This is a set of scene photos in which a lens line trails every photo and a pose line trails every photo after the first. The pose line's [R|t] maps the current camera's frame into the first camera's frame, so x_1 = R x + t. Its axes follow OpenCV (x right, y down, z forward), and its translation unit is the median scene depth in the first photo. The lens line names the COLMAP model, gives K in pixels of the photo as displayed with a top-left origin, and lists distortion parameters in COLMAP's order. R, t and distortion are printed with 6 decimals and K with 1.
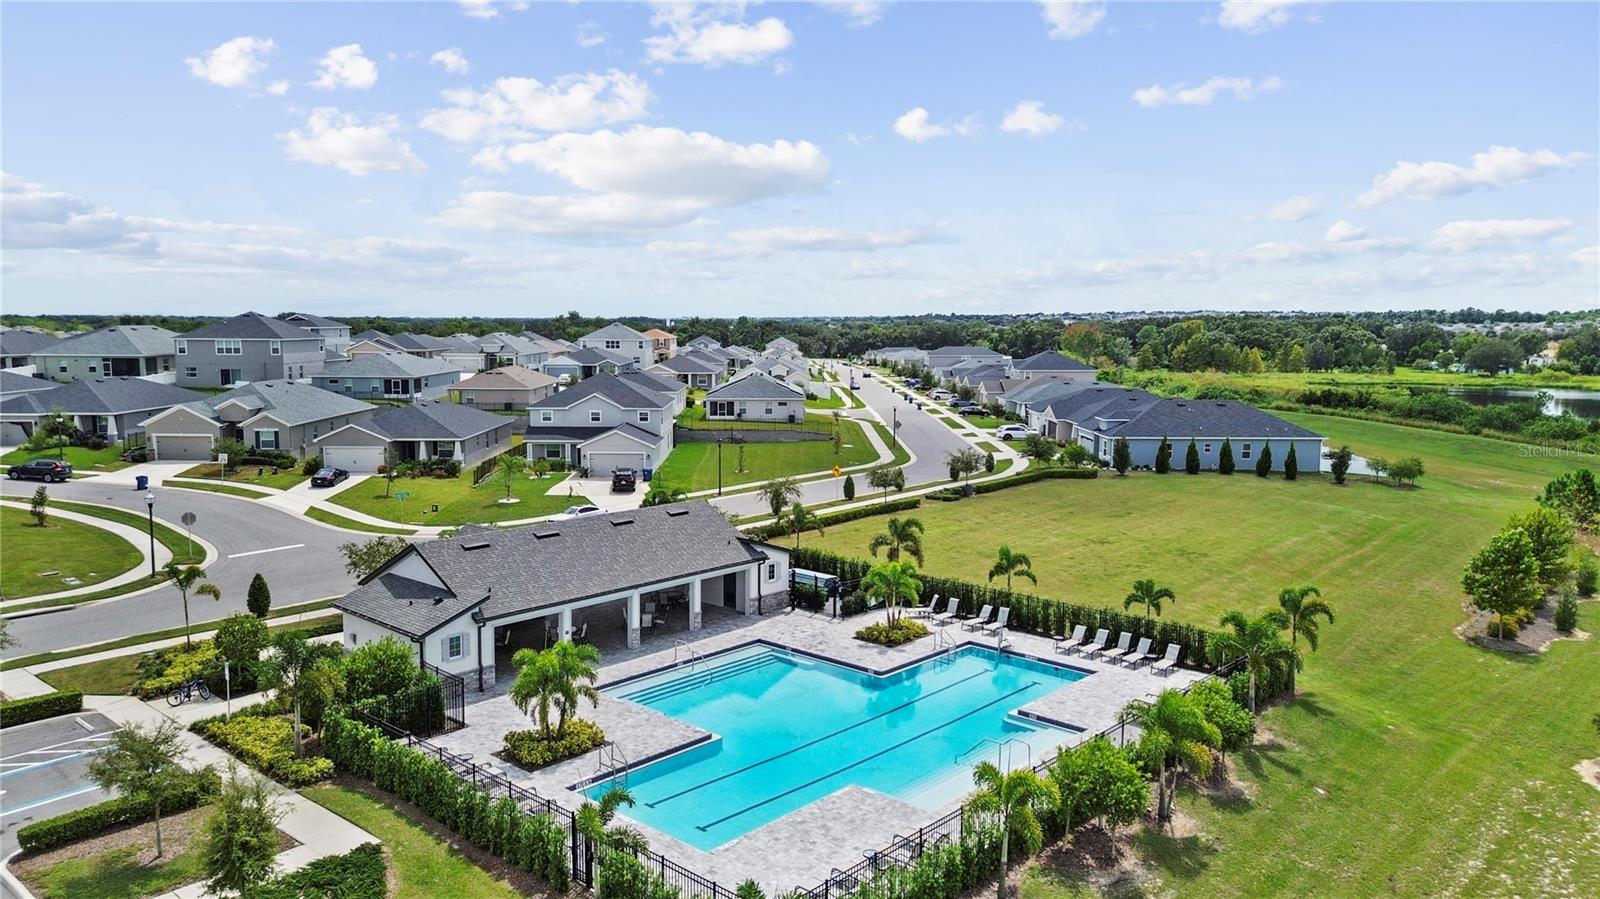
lens RADIAL K [[1158.5, 0, 803.7], [0, 1158.5, 452.4], [0, 0, 1]] dist [0.024456, -0.014063]
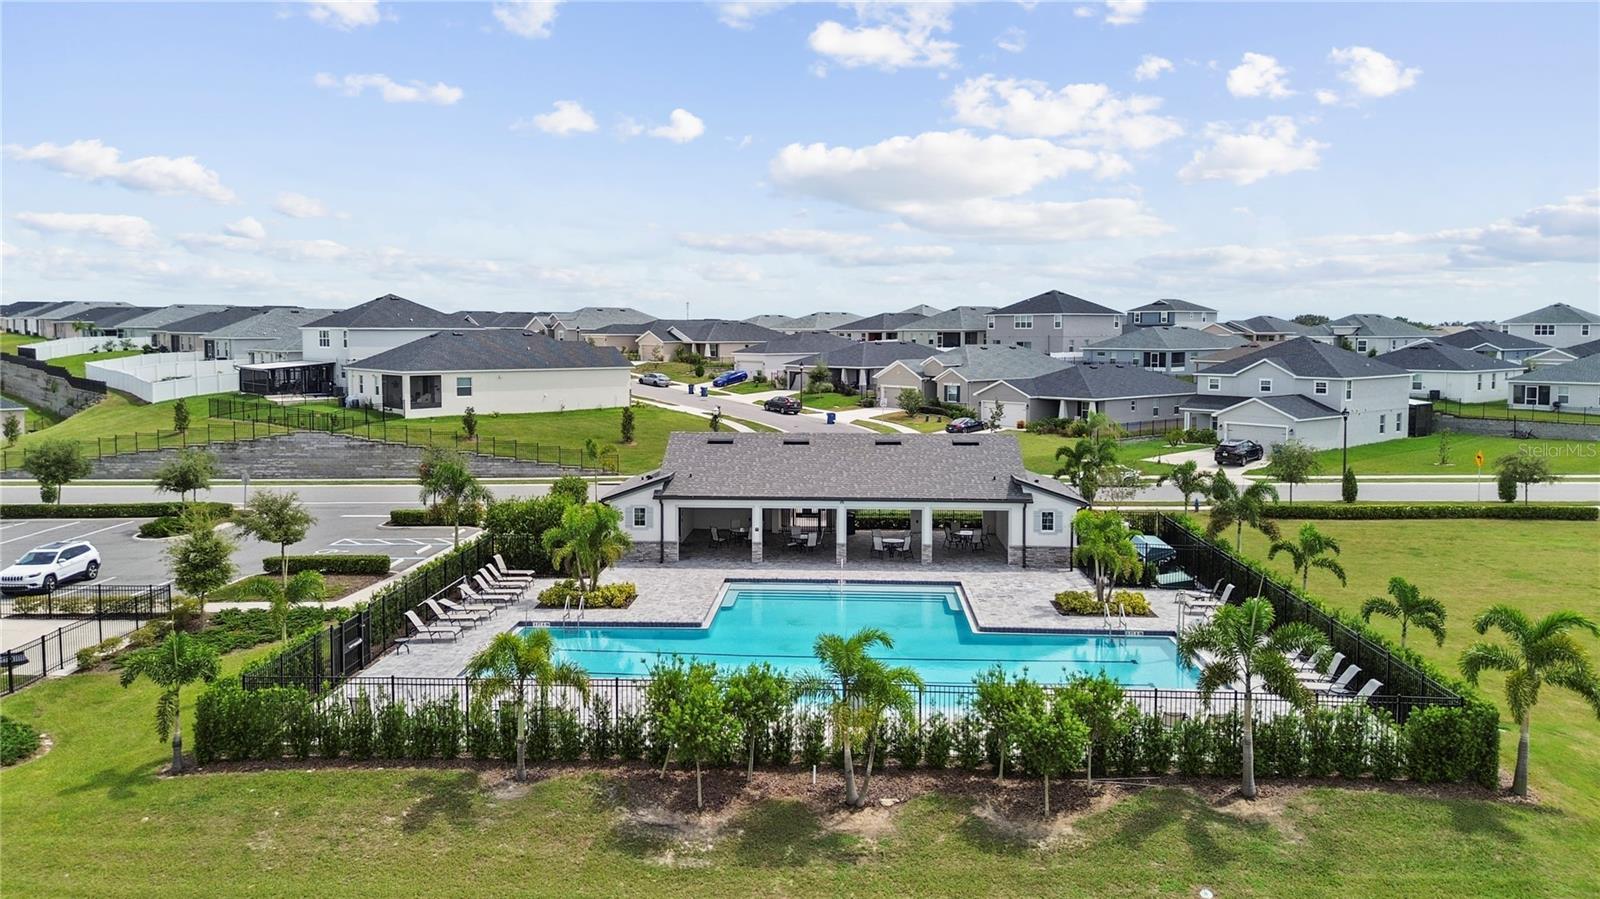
lens RADIAL K [[1158.5, 0, 767.1], [0, 1158.5, 446.6], [0, 0, 1]] dist [0.024456, -0.014063]
pose [[0.617815, 0.073583, -0.782873, 0.301042], [-0.086560, 0.995925, 0.025299, 0.027239], [0.781545, 0.052135, 0.621667, 0.178684]]
